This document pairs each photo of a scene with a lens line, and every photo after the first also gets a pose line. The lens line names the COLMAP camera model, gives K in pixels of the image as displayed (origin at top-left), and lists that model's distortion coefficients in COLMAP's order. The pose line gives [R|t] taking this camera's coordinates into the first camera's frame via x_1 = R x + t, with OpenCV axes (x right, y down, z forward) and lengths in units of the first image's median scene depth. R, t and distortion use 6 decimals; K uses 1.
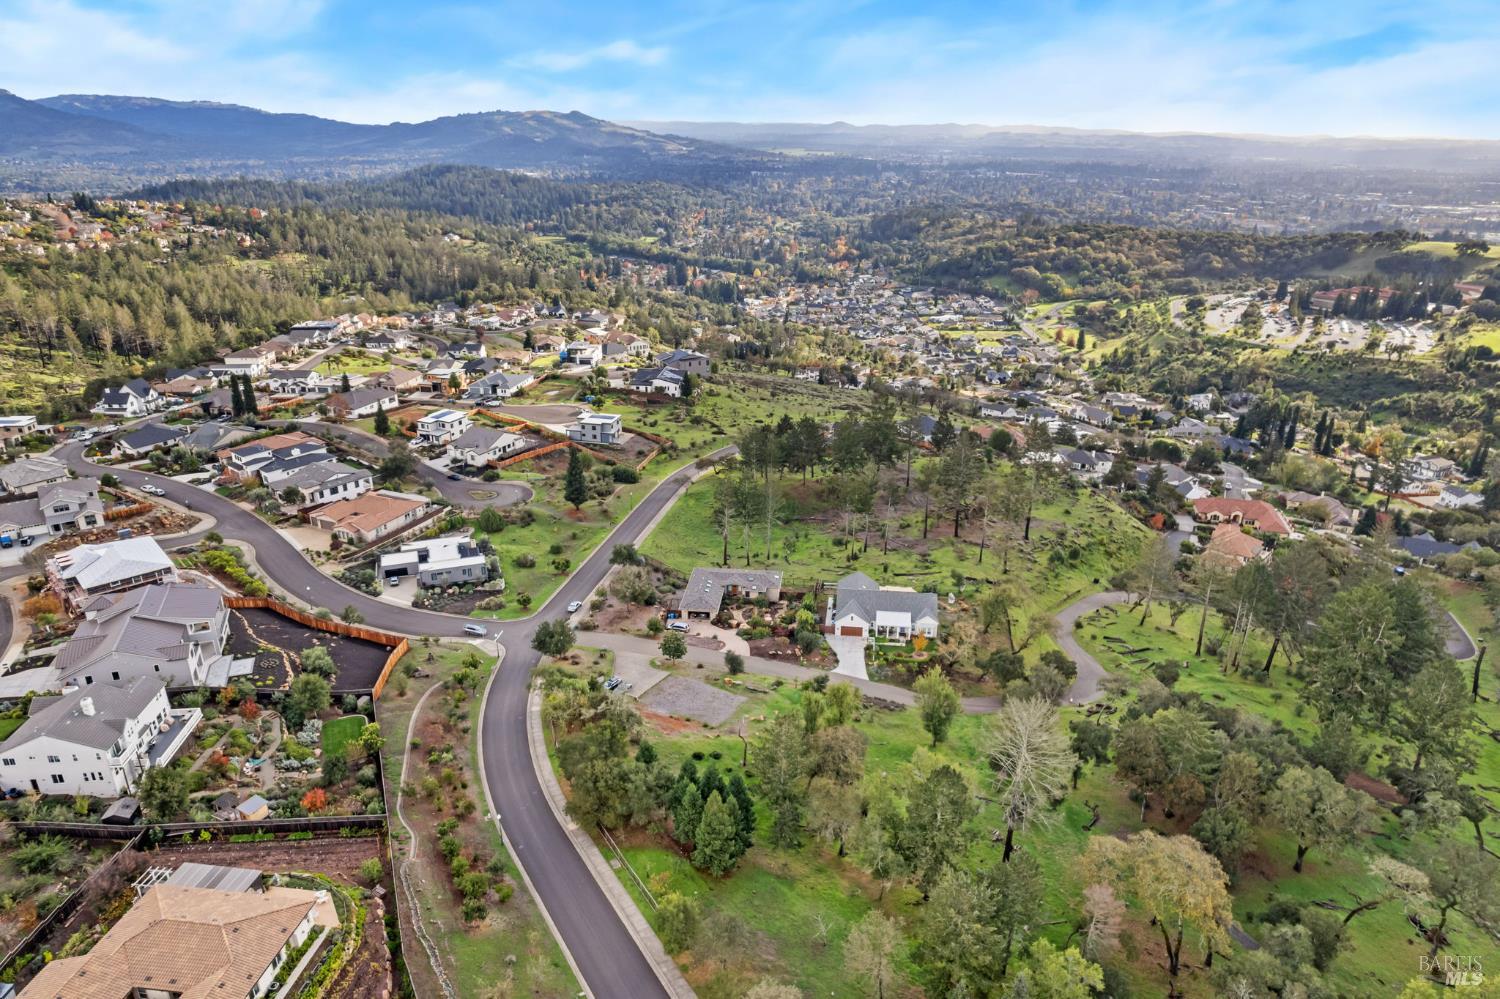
lens RADIAL K [[960.0, 0, 756.5], [0, 960.0, 506.7], [0, 0, 1]] dist [-0.077768, 0.070760]
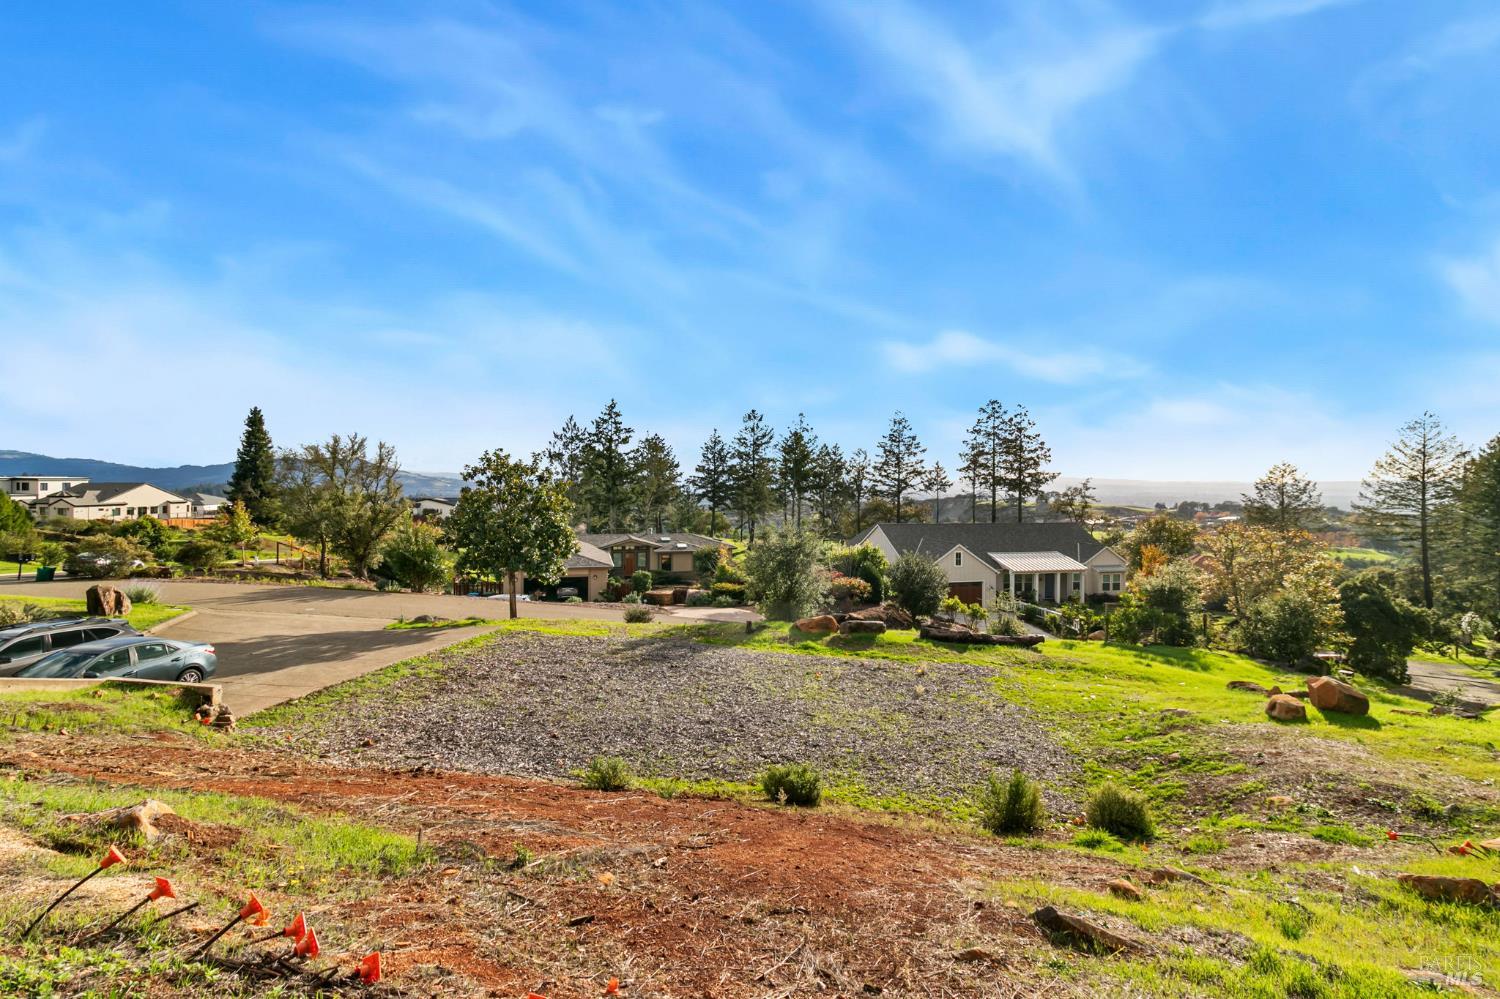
lens RADIAL K [[692.7, 0, 750.0], [0, 692.7, 480.6], [0, 0, 1]] dist [0.009495, -0.000563]
pose [[0.943996, 0.002015, 0.329951, -0.040641], [0.119847, 0.929592, -0.348562, 0.090944], [-0.307422, 0.368585, 0.877289, 0.389201]]
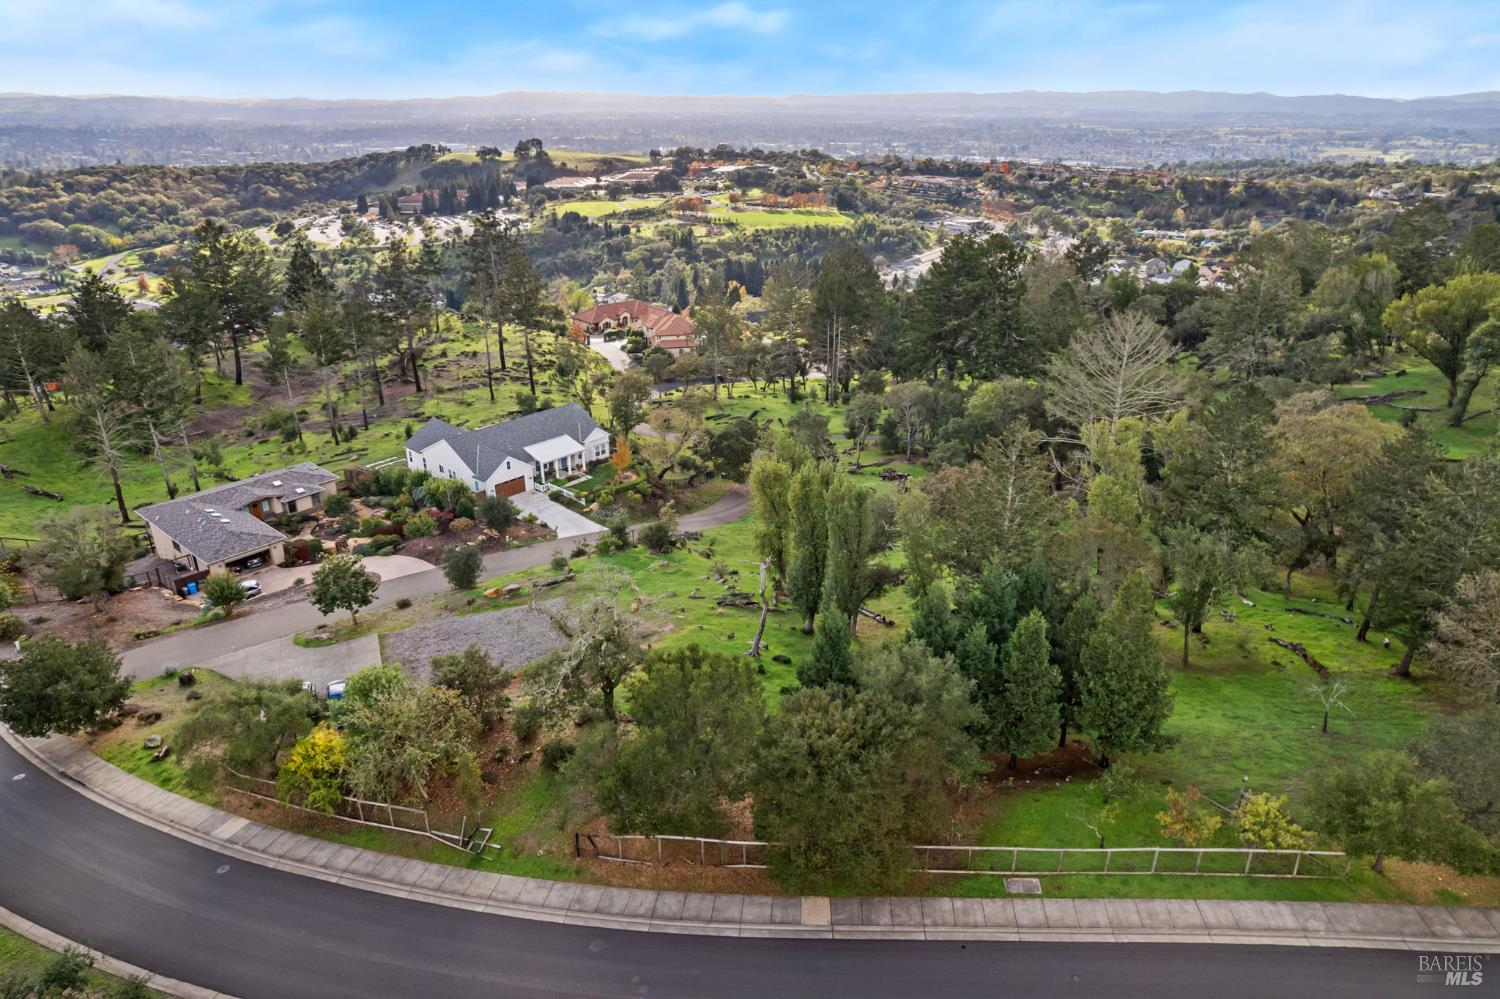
lens RADIAL K [[960.0, 0, 757.2], [0, 960.0, 502.6], [0, 0, 1]] dist [-0.077768, 0.070760]
pose [[0.568645, -0.327990, 0.754364, -0.139926], [0.306718, 0.935475, 0.175529, 0.041544], [-0.763261, 0.131563, 0.632553, 0.257589]]
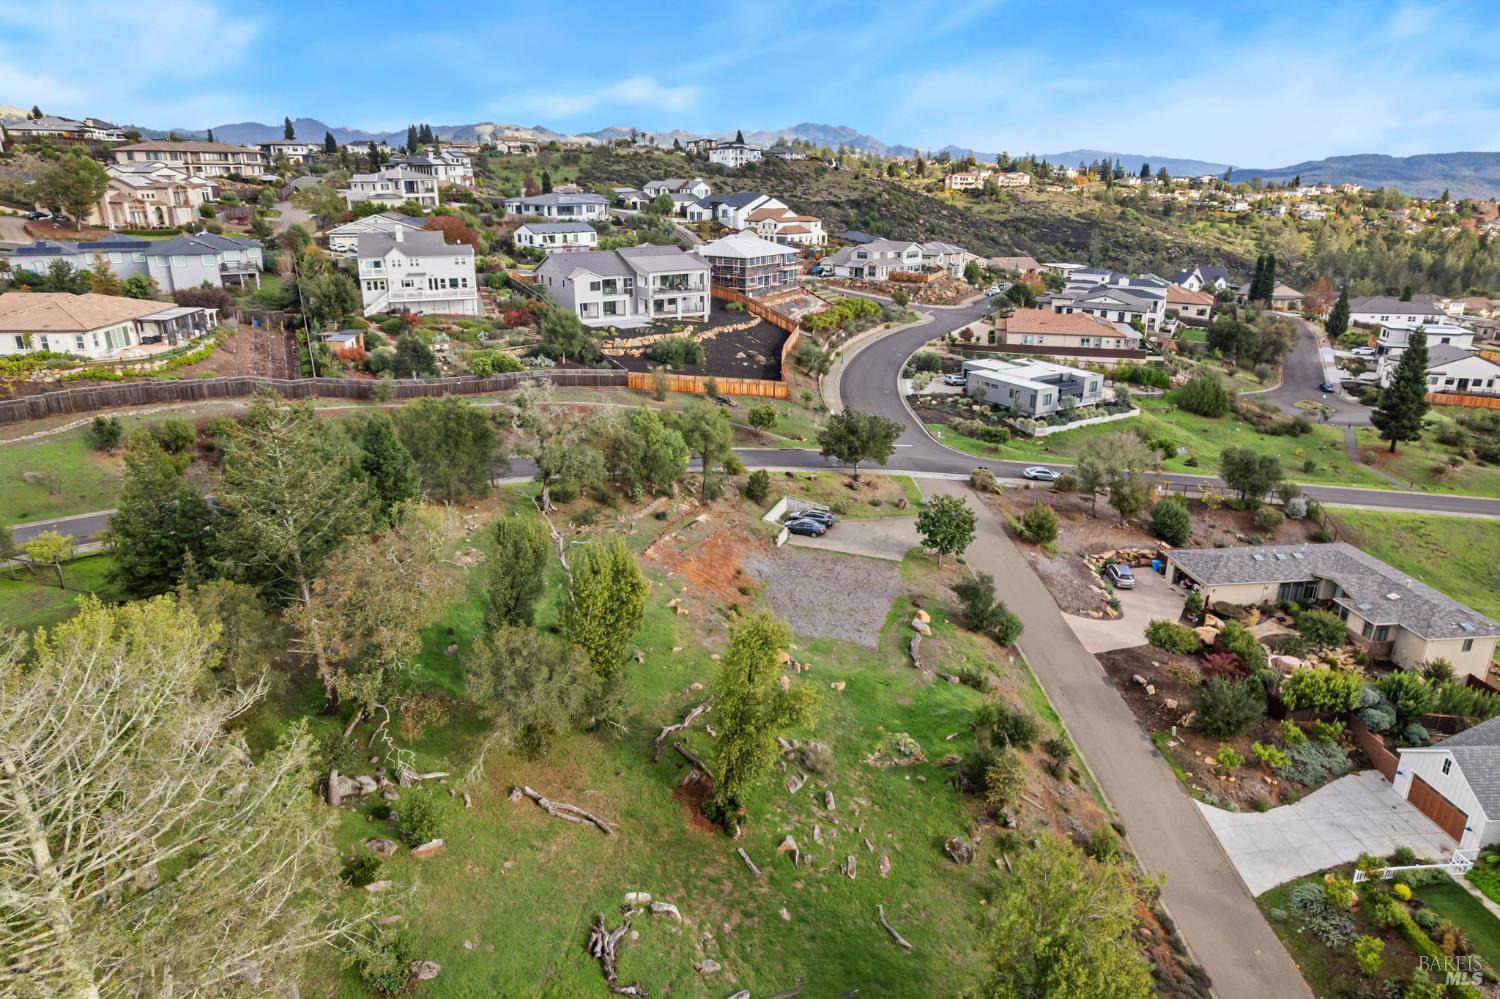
lens RADIAL K [[960.0, 0, 755.6], [0, 960.0, 497.7], [0, 0, 1]] dist [-0.077768, 0.070760]
pose [[0.213066, 0.316802, -0.924251, 0.155856], [-0.371768, 0.901103, 0.223164, 0.027817], [0.903544, 0.296058, 0.309771, 0.349117]]
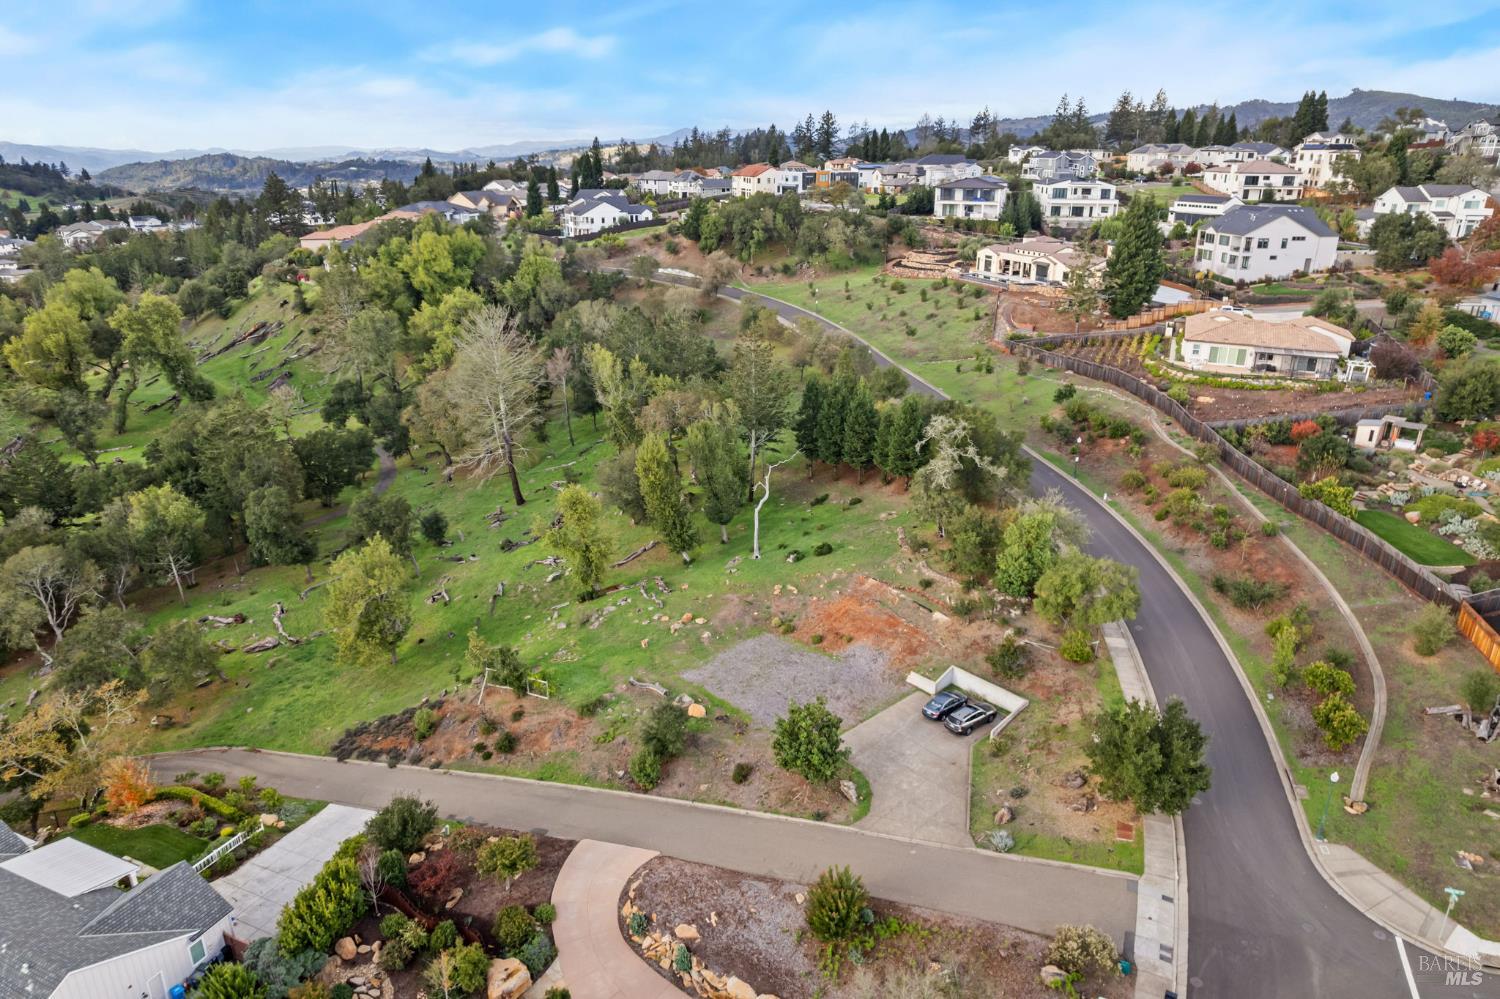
lens RADIAL K [[960.0, 0, 757.4], [0, 960.0, 503.0], [0, 0, 1]] dist [-0.077768, 0.070760]
pose [[-0.959096, -0.105067, 0.262861, -0.071146], [0.099401, 0.744446, 0.660242, -0.076906], [-0.265055, 0.659364, -0.703552, 0.554983]]
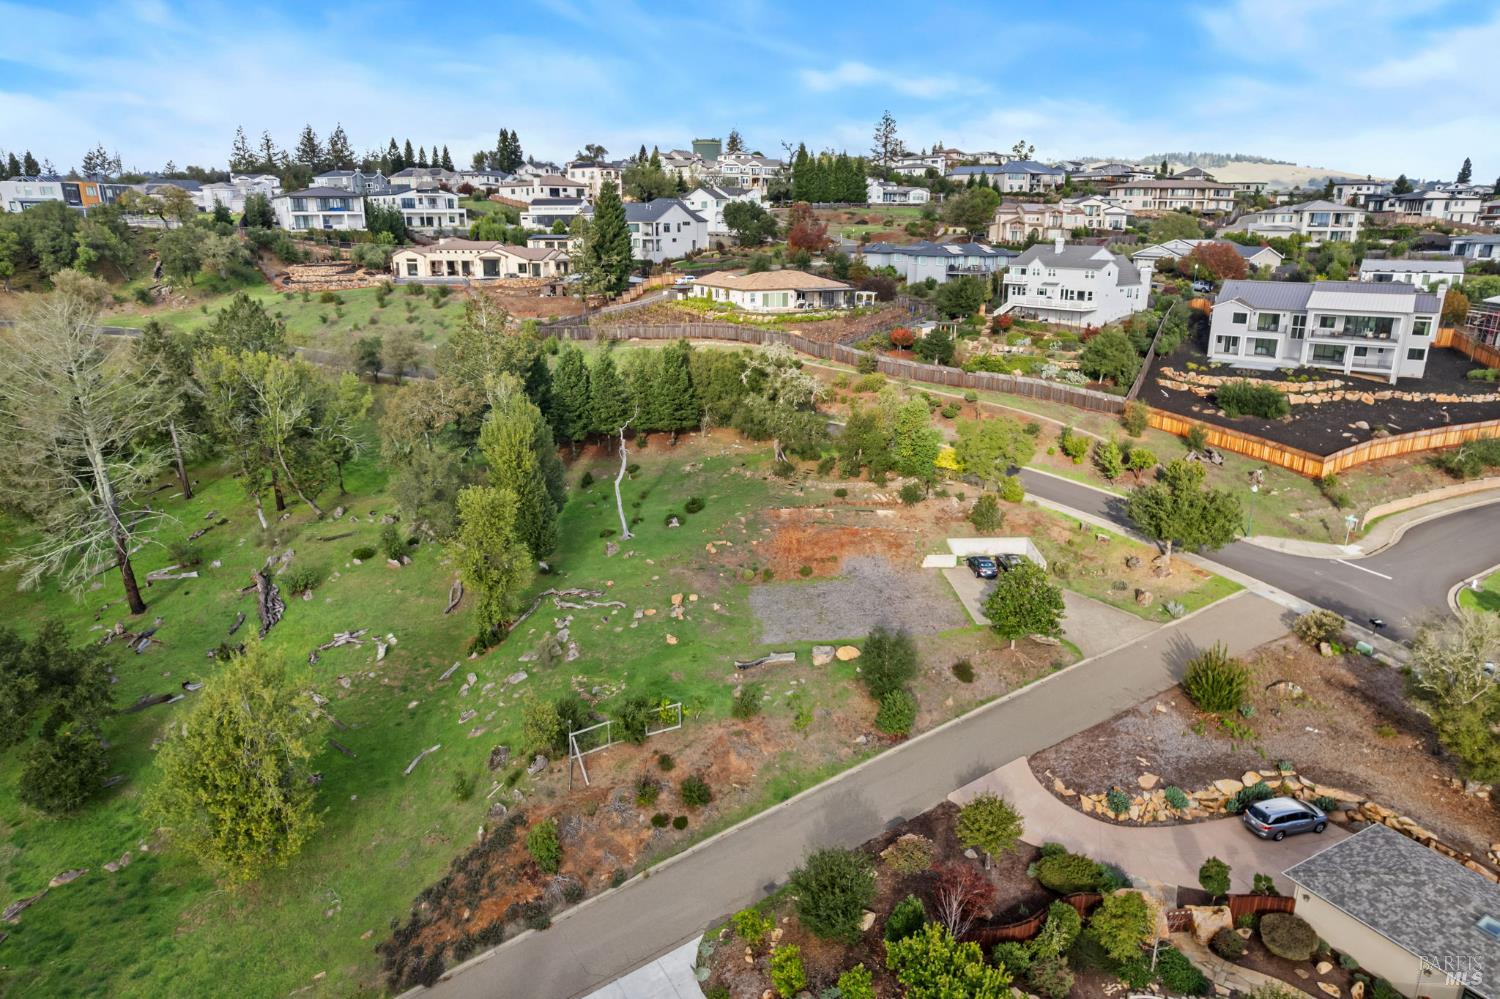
lens RADIAL K [[960.0, 0, 758.9], [0, 960.0, 500.2], [0, 0, 1]] dist [-0.077768, 0.070760]
pose [[-0.817779, 0.156398, -0.553874, 0.090606], [-0.221517, 0.802697, 0.553721, -0.031520], [0.531194, 0.575514, -0.621785, 0.531592]]
